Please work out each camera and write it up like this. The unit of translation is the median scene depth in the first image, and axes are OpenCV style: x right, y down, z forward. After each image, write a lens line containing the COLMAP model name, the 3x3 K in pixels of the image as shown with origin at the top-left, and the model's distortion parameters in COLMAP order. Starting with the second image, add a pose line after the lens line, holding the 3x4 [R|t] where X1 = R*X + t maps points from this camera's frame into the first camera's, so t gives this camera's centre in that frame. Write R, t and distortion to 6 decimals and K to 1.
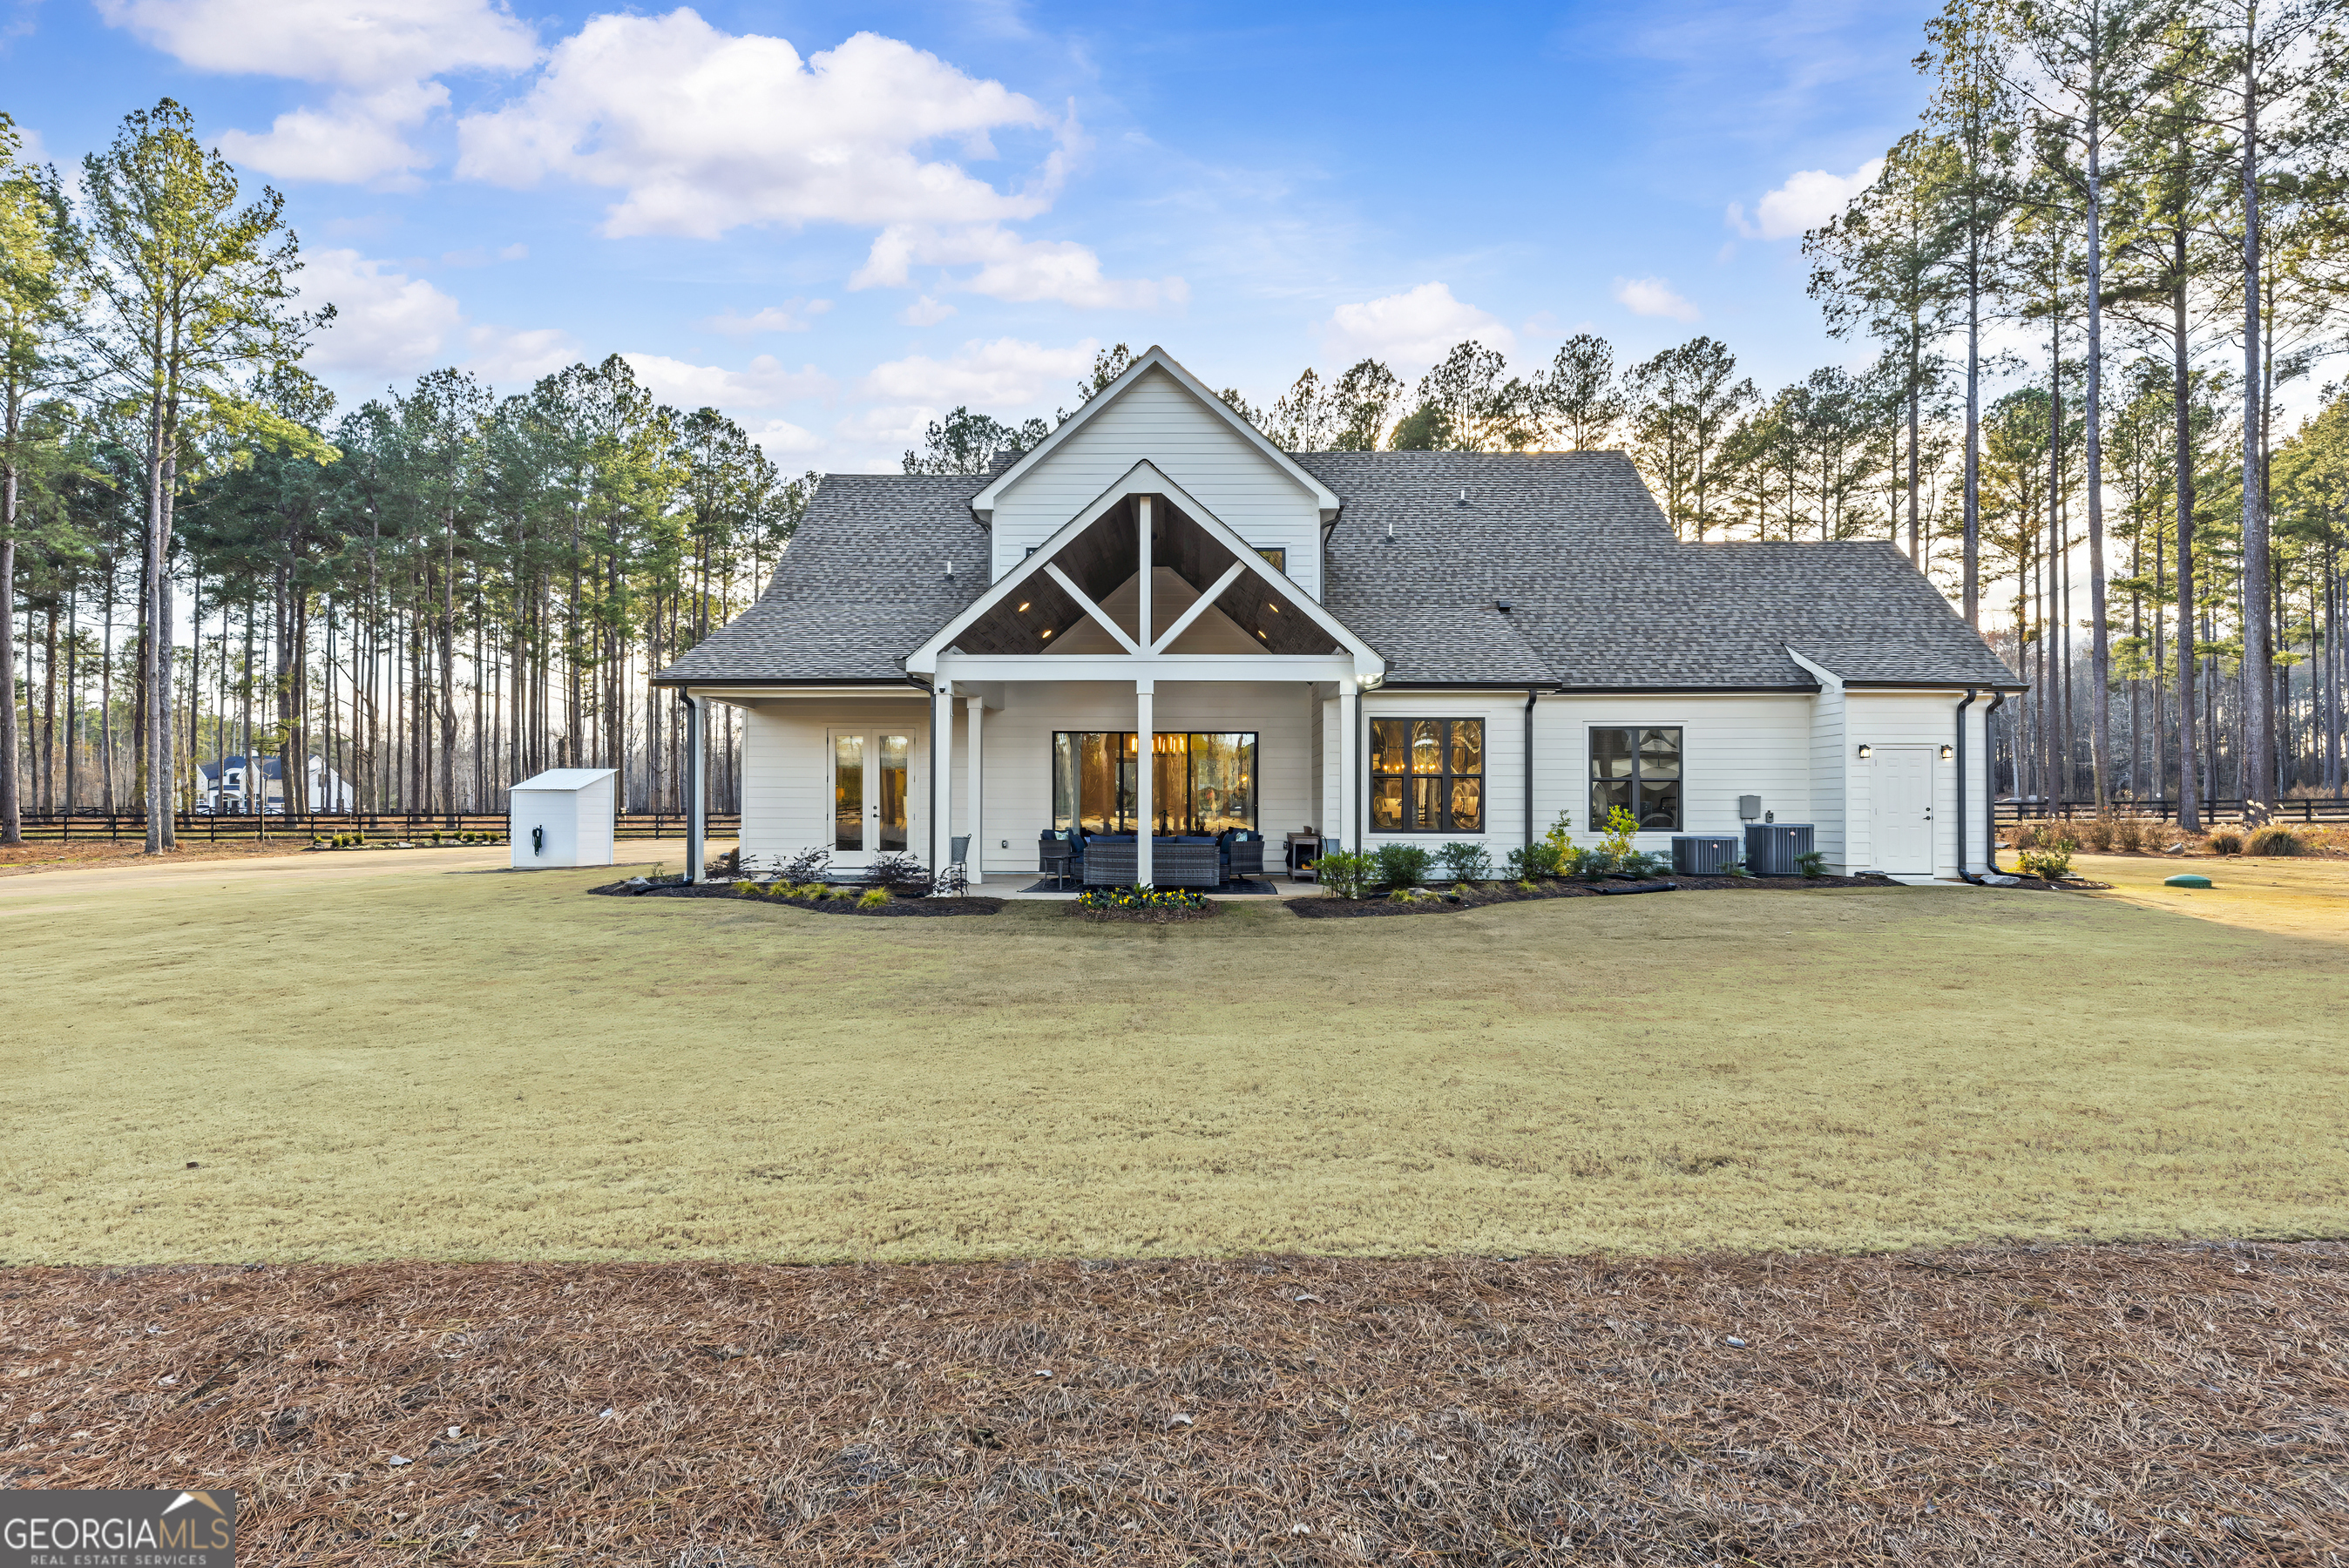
lens RADIAL K [[1266.8, 0, 1169.6], [0, 1266.8, 796.9], [0, 0, 1]] dist [-0.004663, -0.000285]
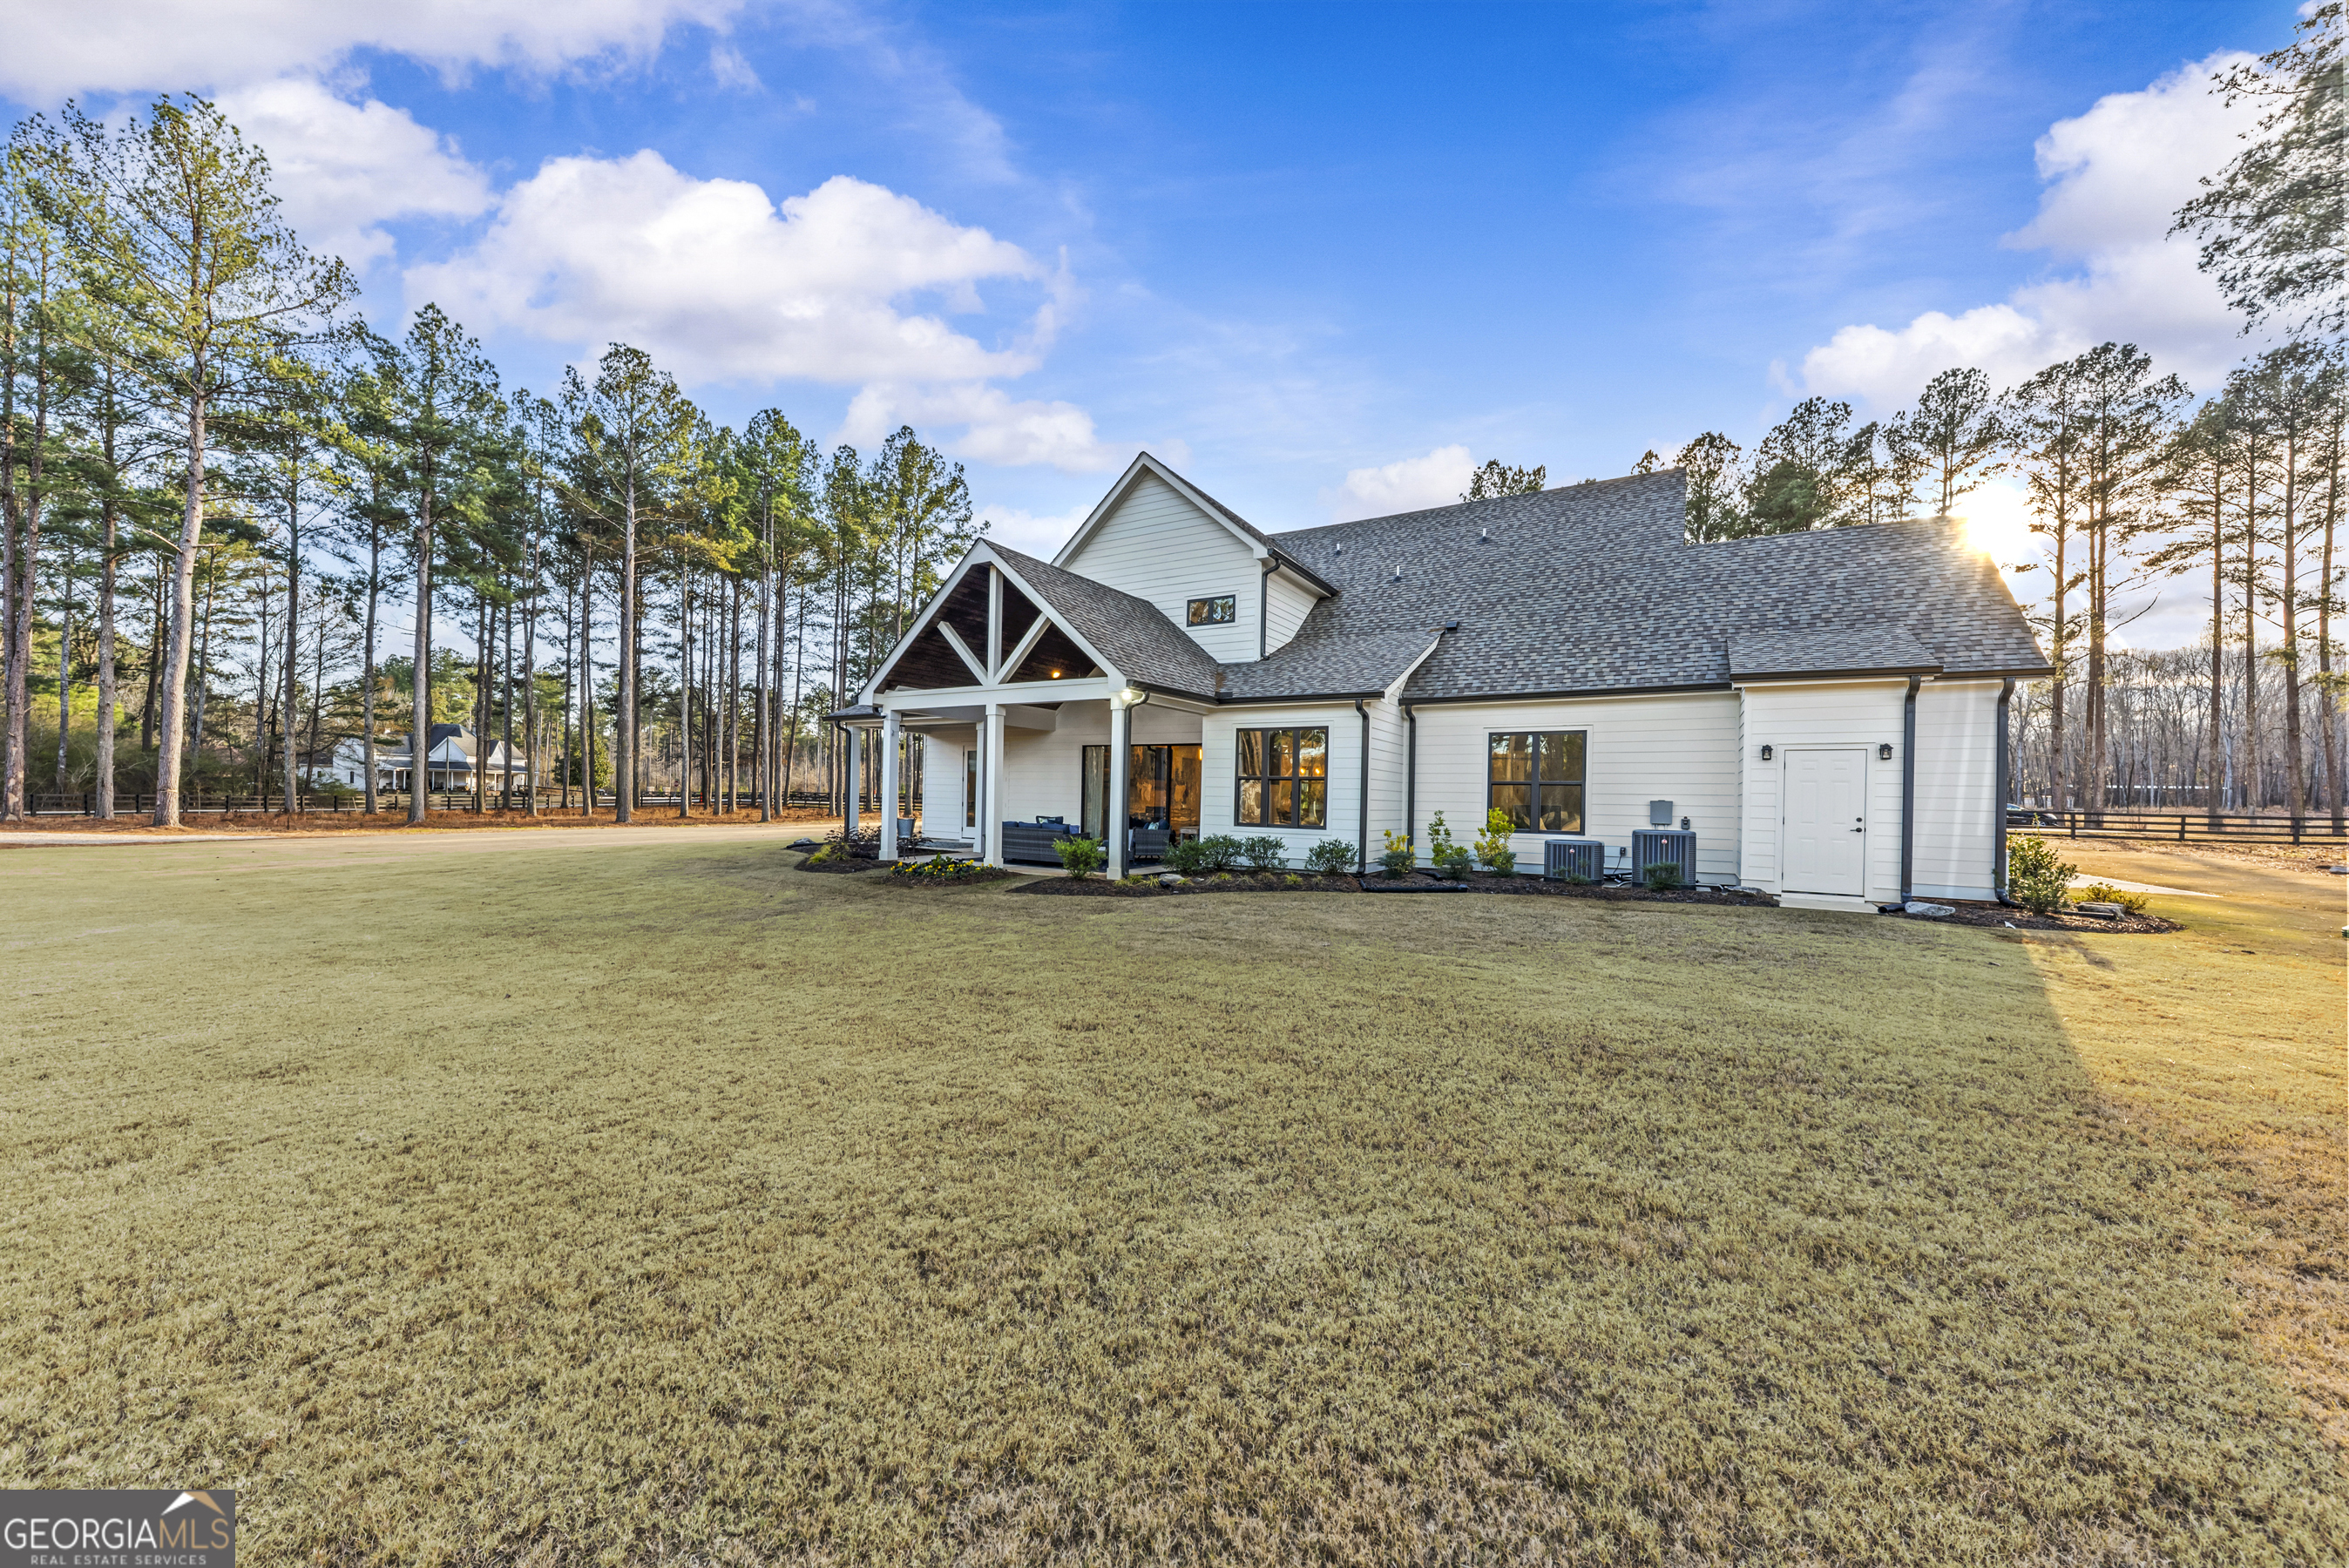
lens RADIAL K [[849.6, 0, 1169.9], [0, 849.6, 786.1], [0, 0, 1]] dist [-0.002292, -0.000505]
pose [[0.865965, 0.007585, -0.500047, 0.459306], [-0.014739, 0.999838, -0.010357, -0.000121], [0.499887, 0.016339, 0.865937, 0.259043]]
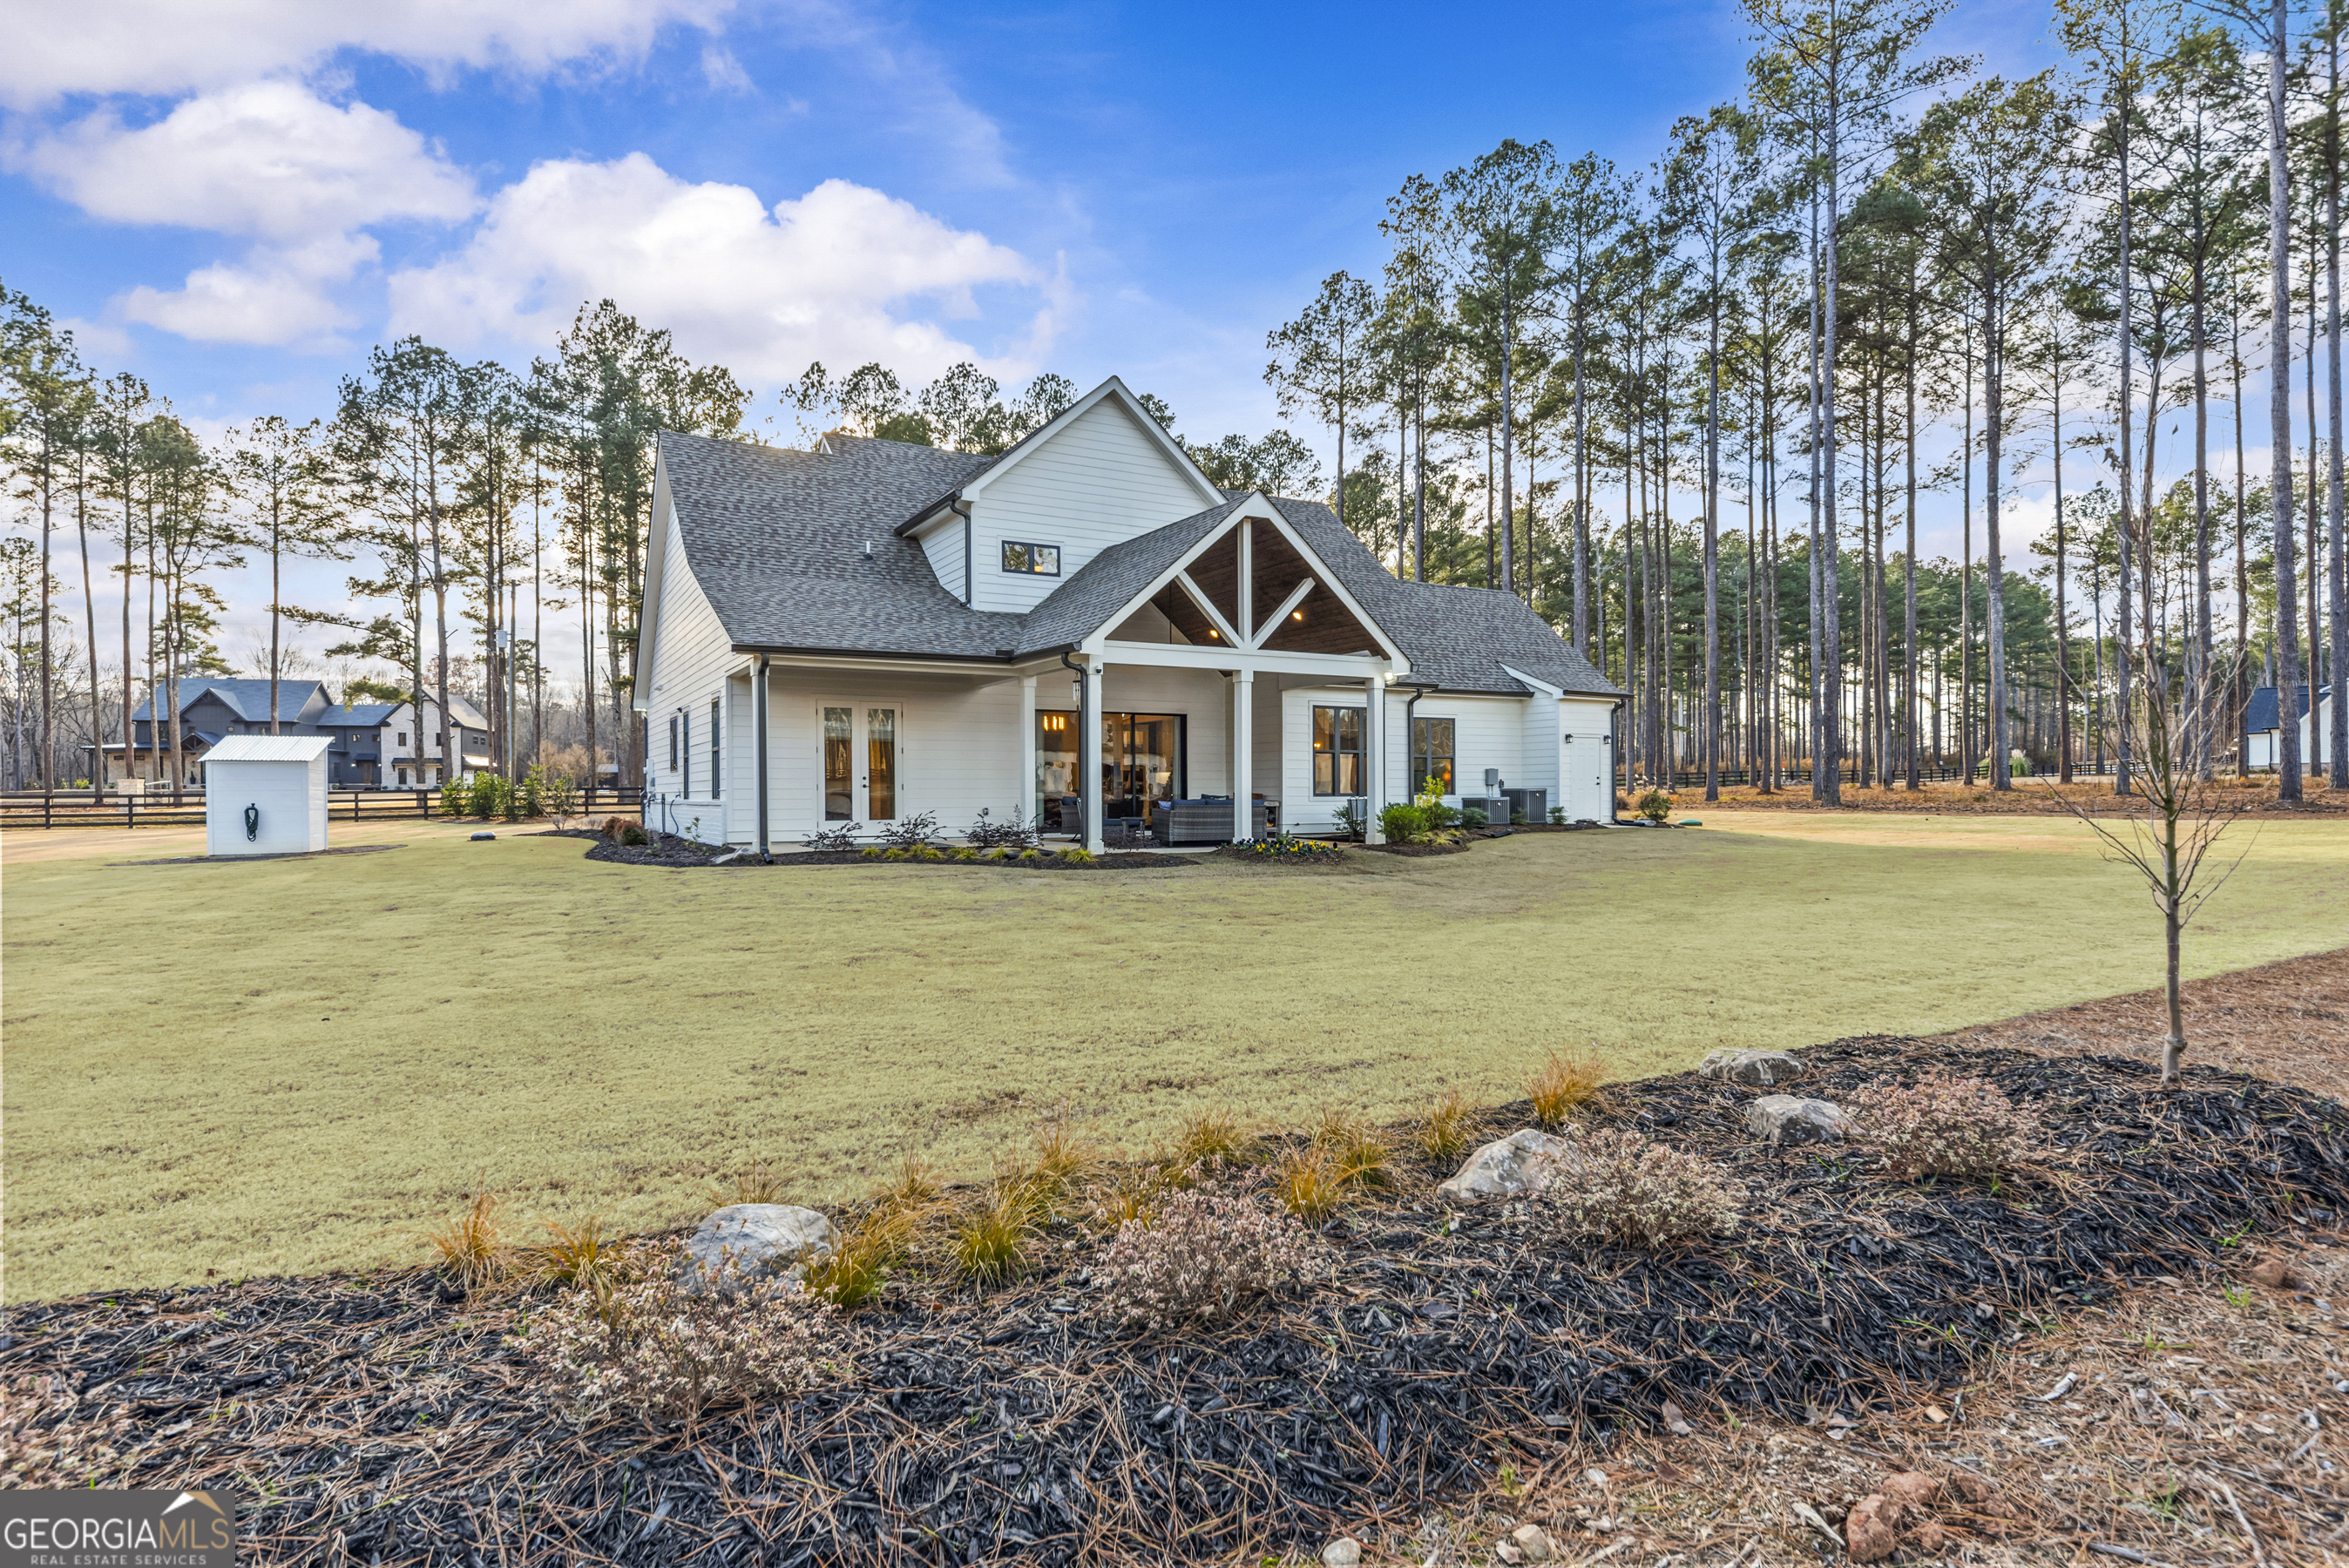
lens RADIAL K [[1196.8, 0, 1184.0], [0, 1196.8, 773.3], [0, 0, 1]] dist [0.006123, 0.000398]
pose [[0.856242, 0.001451, 0.516573, -0.527488], [0.001164, 0.999988, -0.004738, 0.010326], [-0.516574, 0.004658, 0.856230, 0.032348]]
